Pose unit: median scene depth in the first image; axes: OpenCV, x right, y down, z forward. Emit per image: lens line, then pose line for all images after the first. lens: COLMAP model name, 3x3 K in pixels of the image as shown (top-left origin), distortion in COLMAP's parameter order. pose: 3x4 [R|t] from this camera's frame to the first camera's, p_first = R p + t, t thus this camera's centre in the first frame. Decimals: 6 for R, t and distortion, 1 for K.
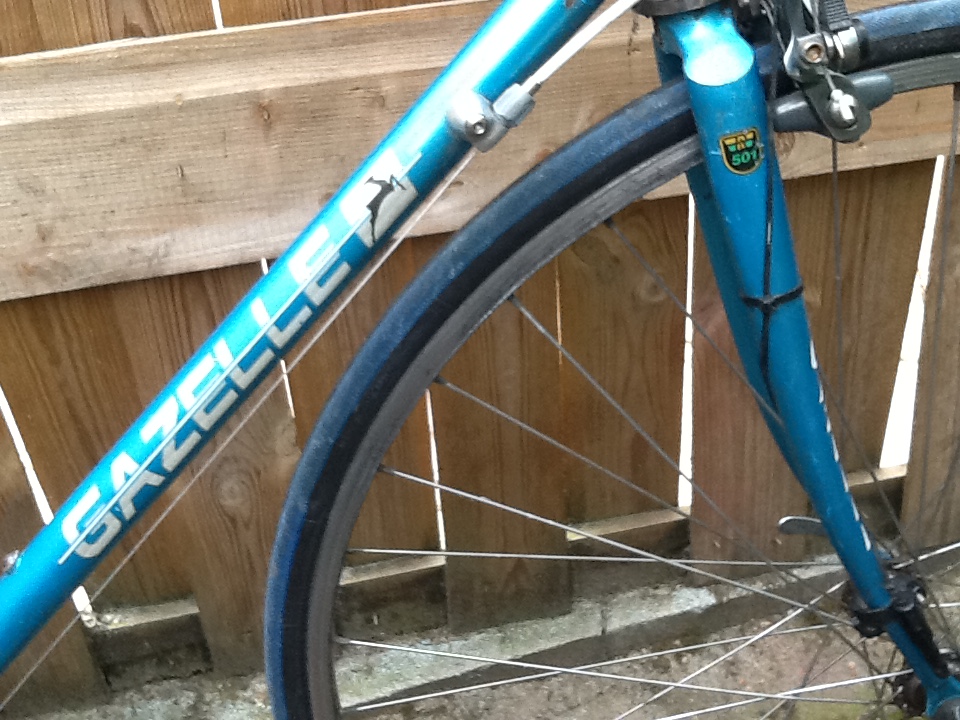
lens RADIAL K [[1162.8, 0, 462.9], [0, 1162.8, 330.2], [0, 0, 1]] dist [0.048415, -0.247219]
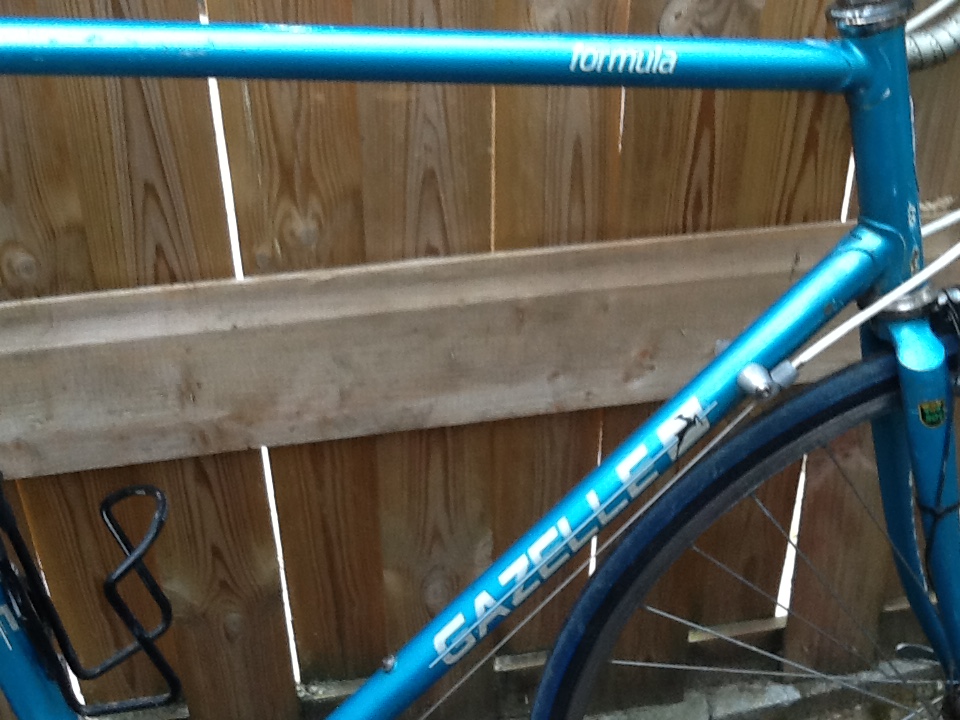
lens RADIAL K [[1163.4, 0, 480.4], [0, 1163.4, 342.1], [0, 0, 1]] dist [0.035233, -0.165895]
pose [[0.997714, 0.057558, 0.035407, -0.249260], [-0.056235, 0.997721, -0.037281, -0.099457], [-0.037472, 0.035205, 0.998677, -0.293657]]
